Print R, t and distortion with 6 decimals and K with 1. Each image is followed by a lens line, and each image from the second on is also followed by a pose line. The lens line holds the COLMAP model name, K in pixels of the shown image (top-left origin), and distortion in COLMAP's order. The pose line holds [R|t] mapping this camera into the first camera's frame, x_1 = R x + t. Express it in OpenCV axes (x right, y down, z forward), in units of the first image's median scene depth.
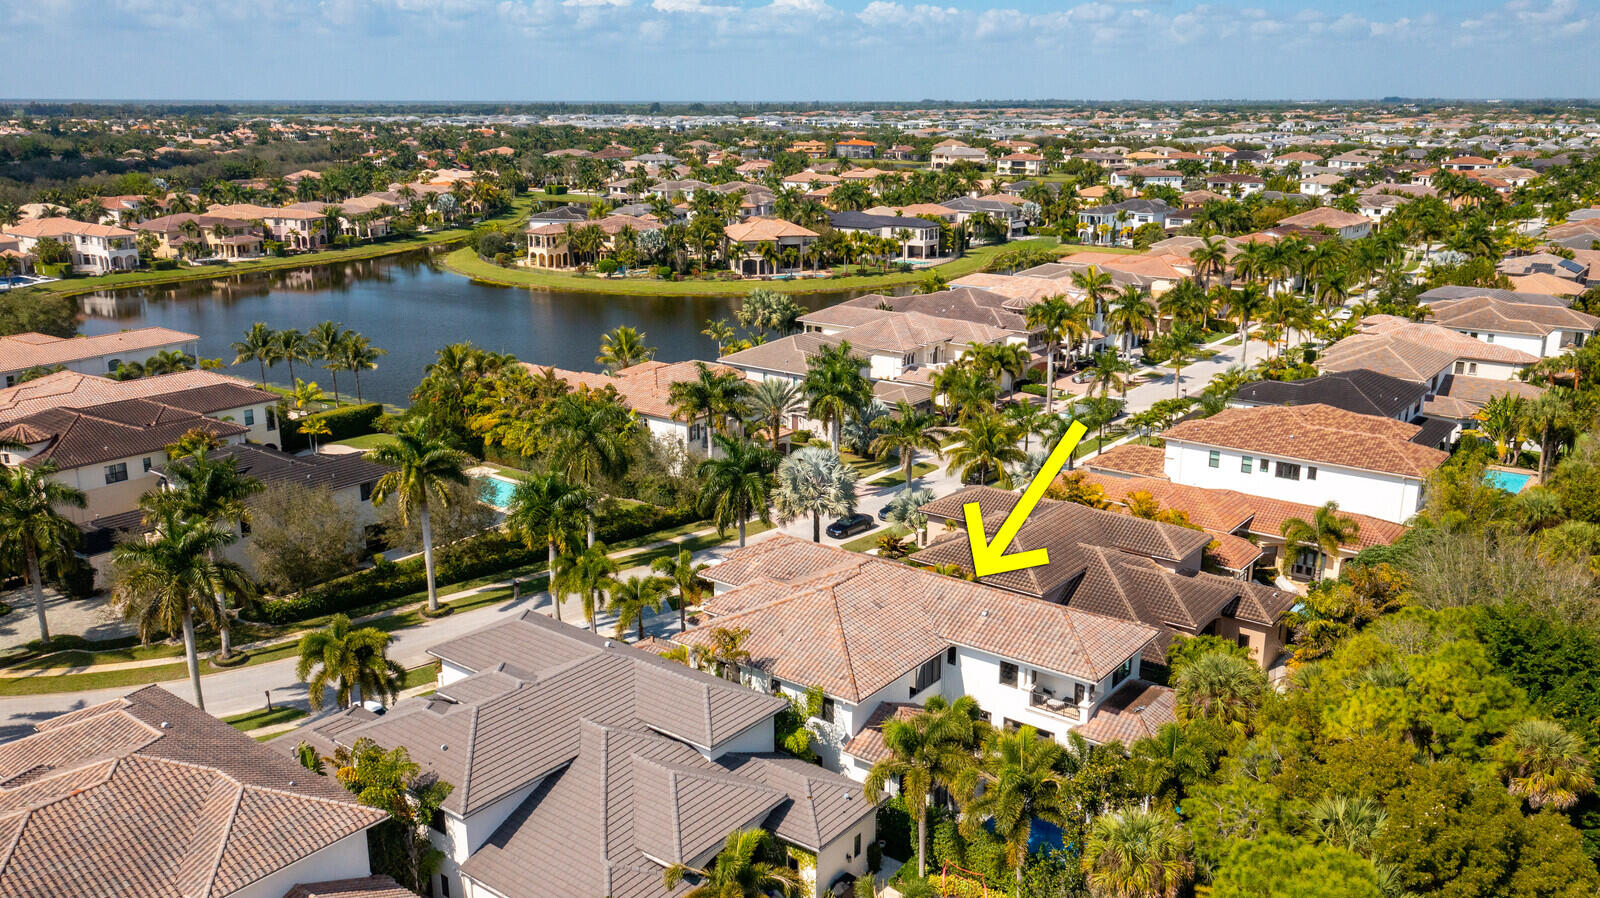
lens RADIAL K [[1292.1, 0, 800.0], [0, 1292.1, 449.0], [0, 0, 1]] dist [0.001119, 0.005102]
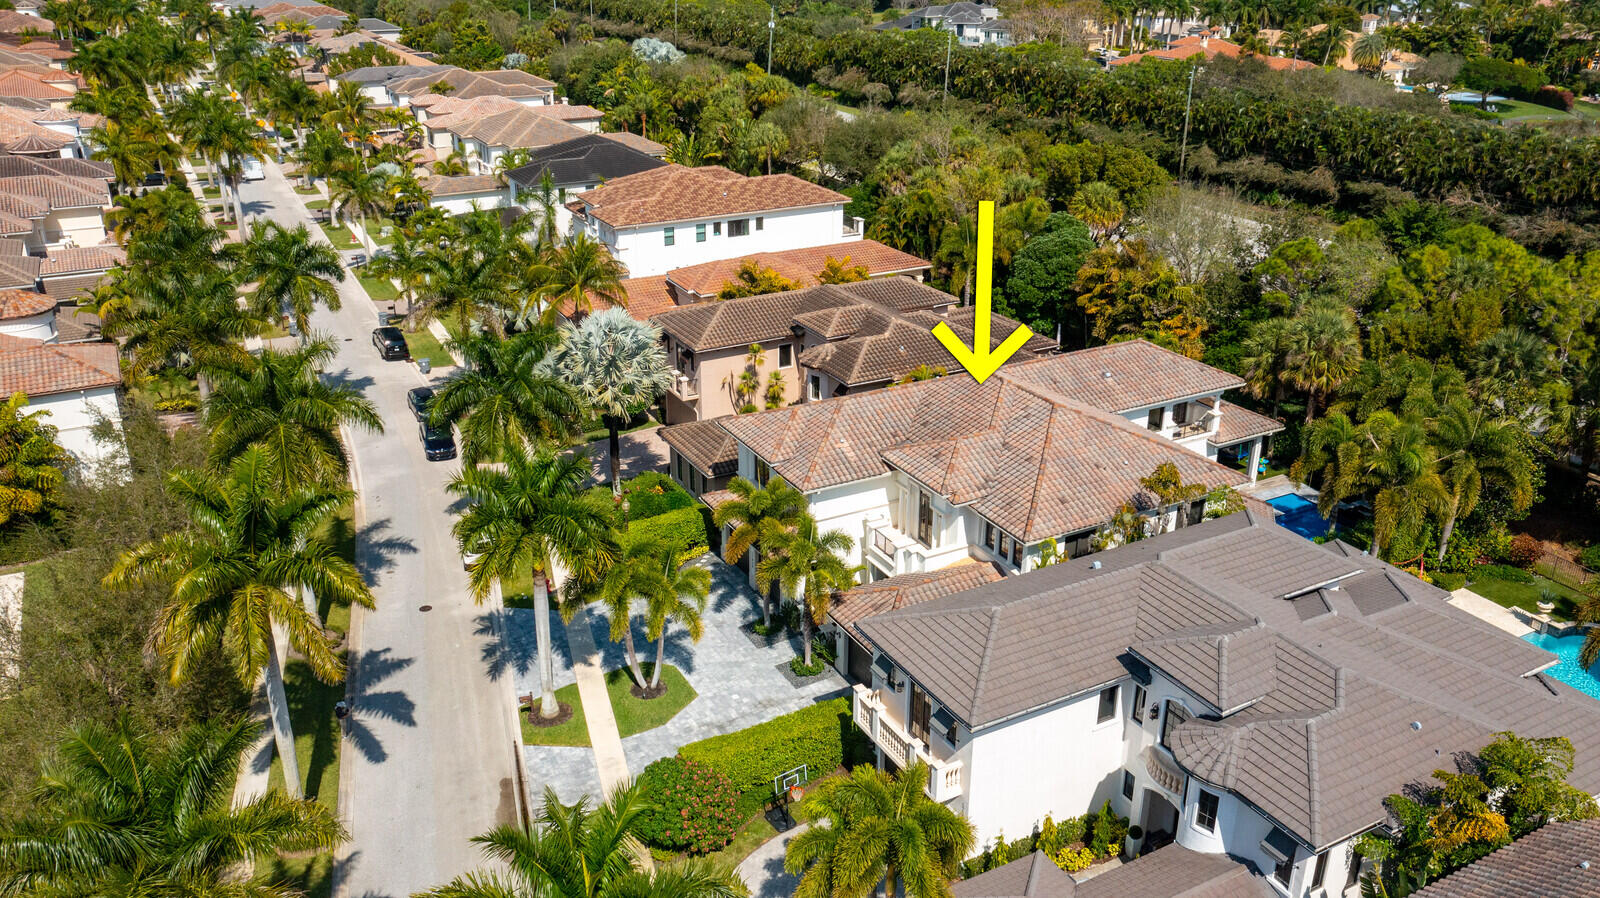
lens RADIAL K [[1286.0, 0, 808.0], [0, 1286.0, 474.8], [0, 0, 1]] dist [0.014168, 0.011124]
pose [[0.403222, -0.375134, 0.834677, -0.209140], [0.231344, 0.924274, 0.303642, -0.040166], [-0.885377, 0.070662, 0.459473, 0.215521]]
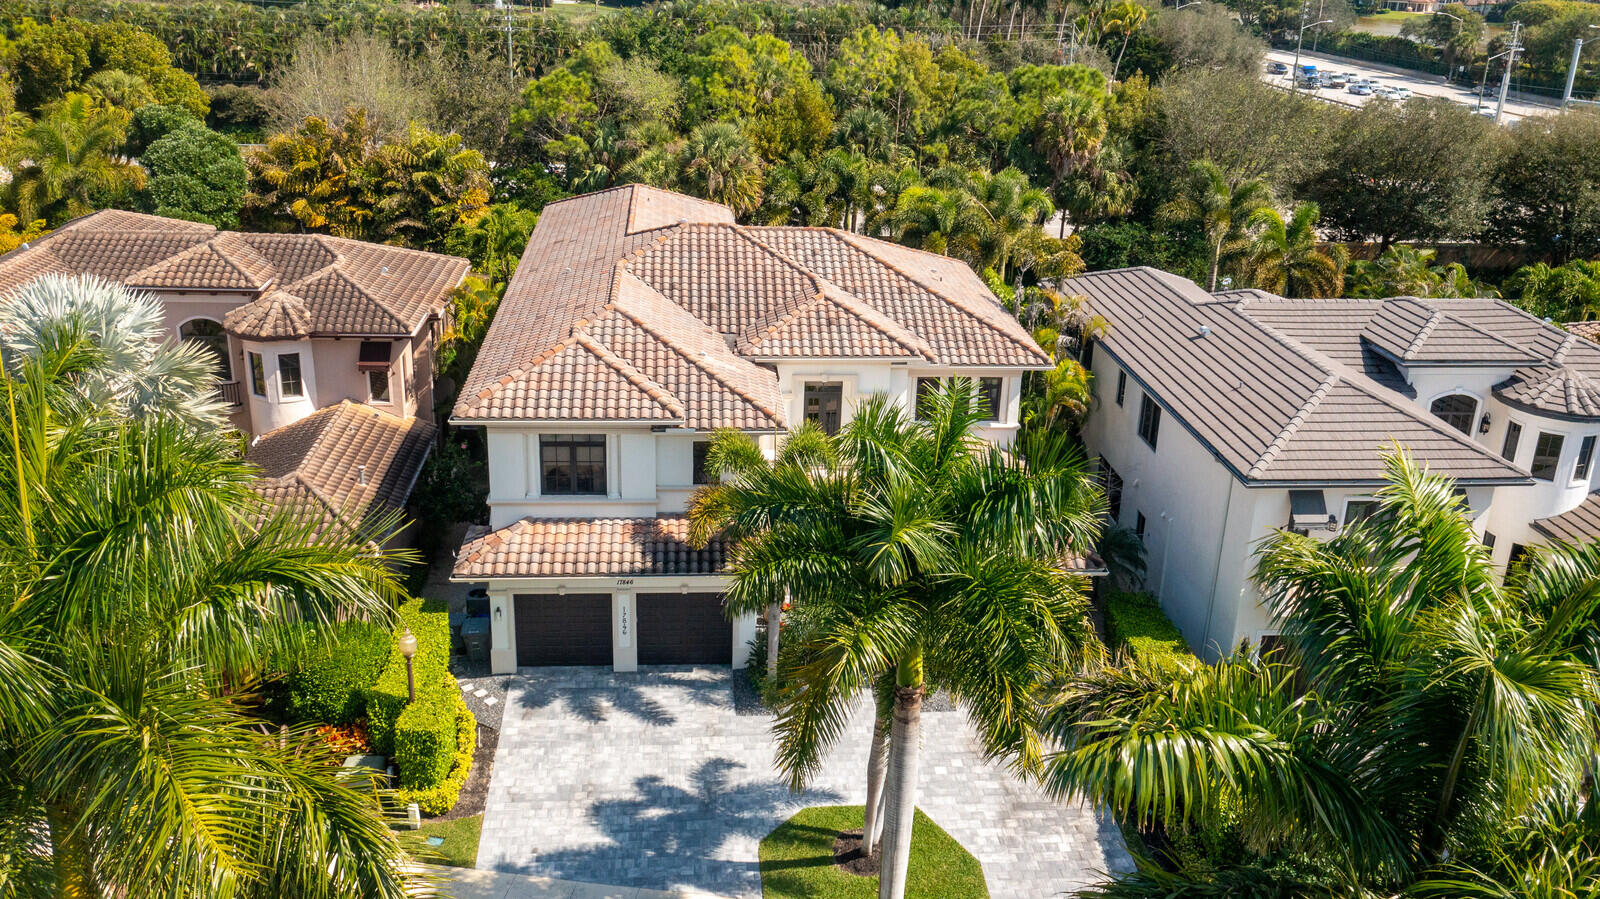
lens RADIAL K [[1356.9, 0, 831.8], [0, 1356.9, 453.6], [0, 0, 1]] dist [0.007227, 0.008154]
pose [[-0.688093, -0.285044, 0.667292, -0.118790], [0.151503, 0.842909, 0.516287, -0.037903], [-0.709631, 0.456350, -0.536814, 0.392523]]
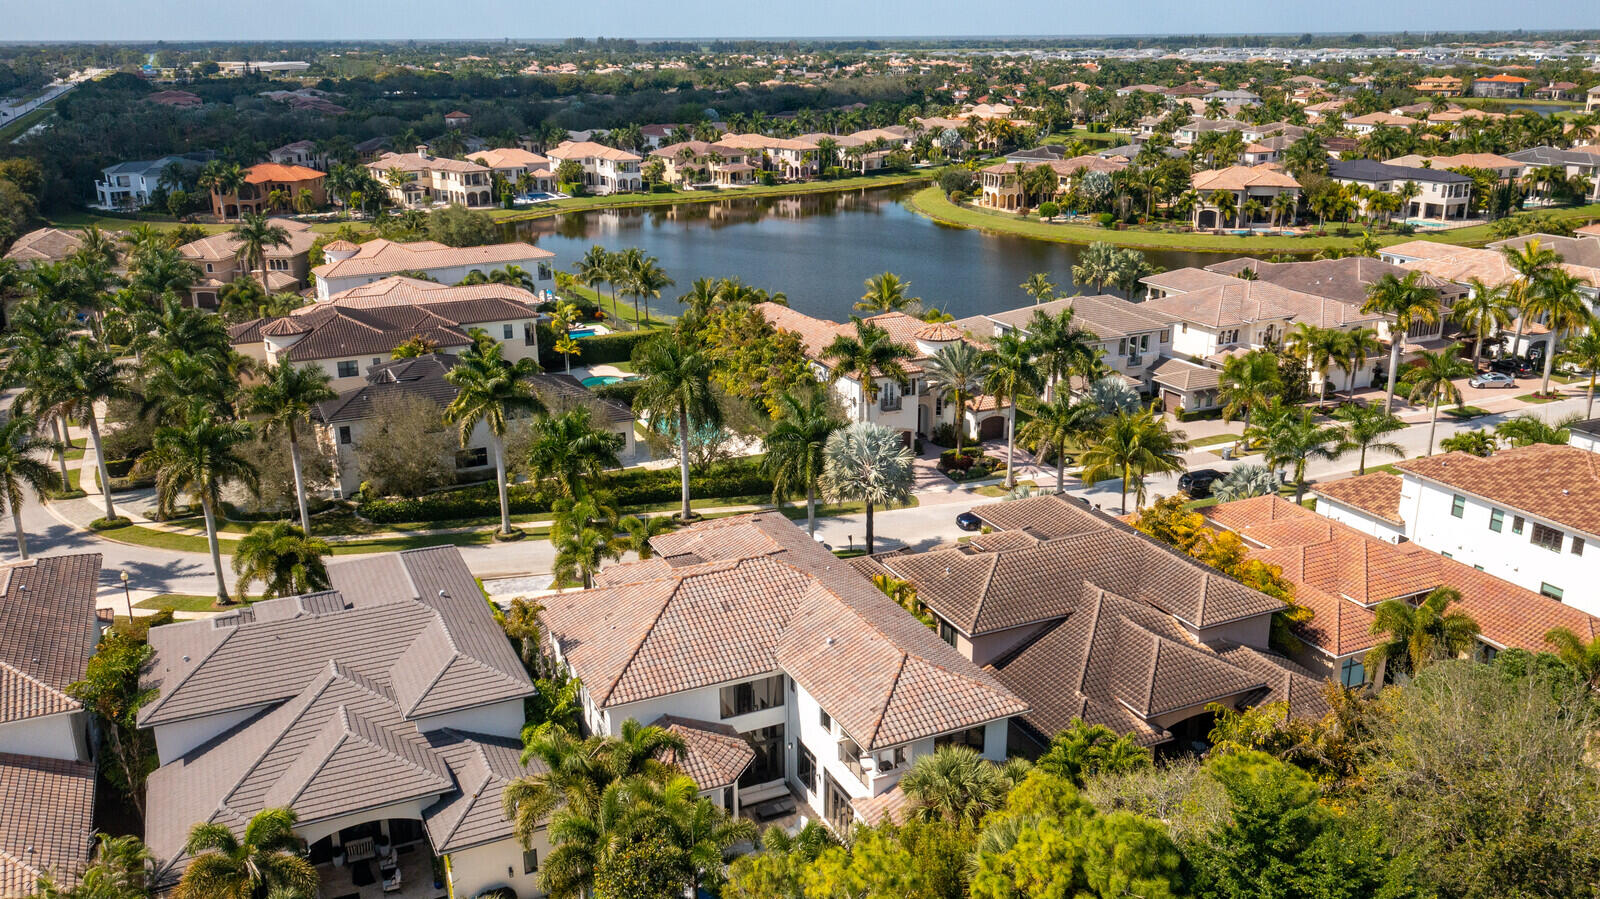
lens RADIAL K [[1318.2, 0, 800.1], [0, 1318.2, 417.9], [0, 0, 1]] dist [0.001561, 0.007074]
pose [[0.881757, 0.122514, -0.455516, 0.141913], [-0.113384, 0.992418, 0.047436, -0.015616], [0.457874, 0.009821, 0.888963, 0.063970]]
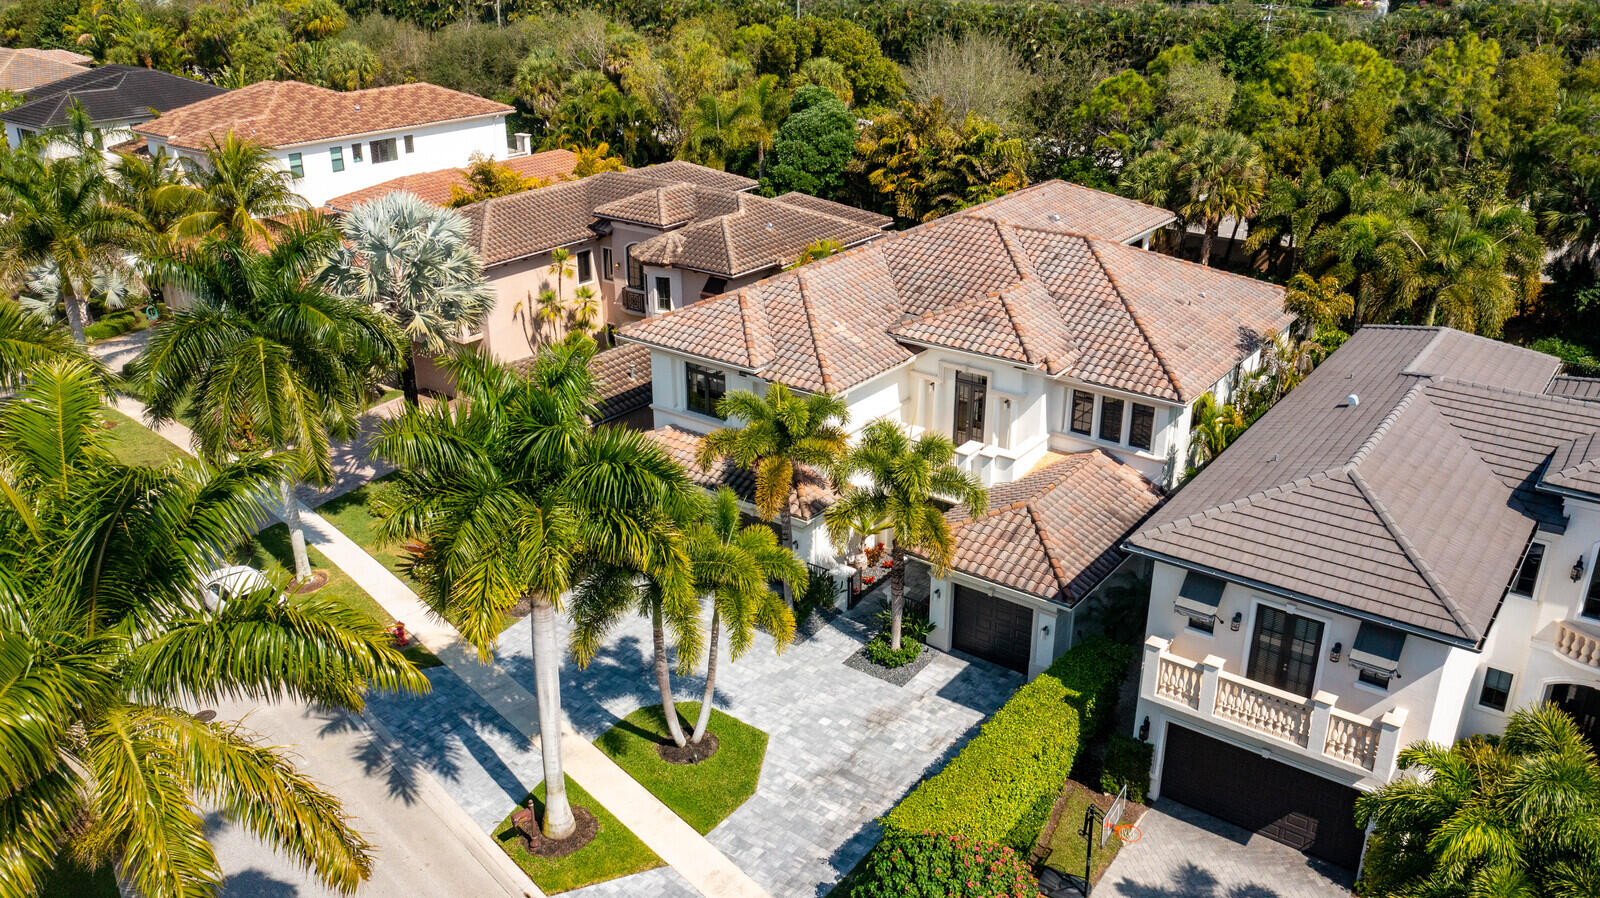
lens RADIAL K [[1292.1, 0, 800.0], [0, 1292.1, 449.0], [0, 0, 1]] dist [0.001119, 0.005102]
pose [[-0.011777, -0.389019, 0.921154, -0.162499], [0.260376, 0.888245, 0.378450, -0.021208], [-0.965435, 0.244303, 0.090831, 0.311509]]
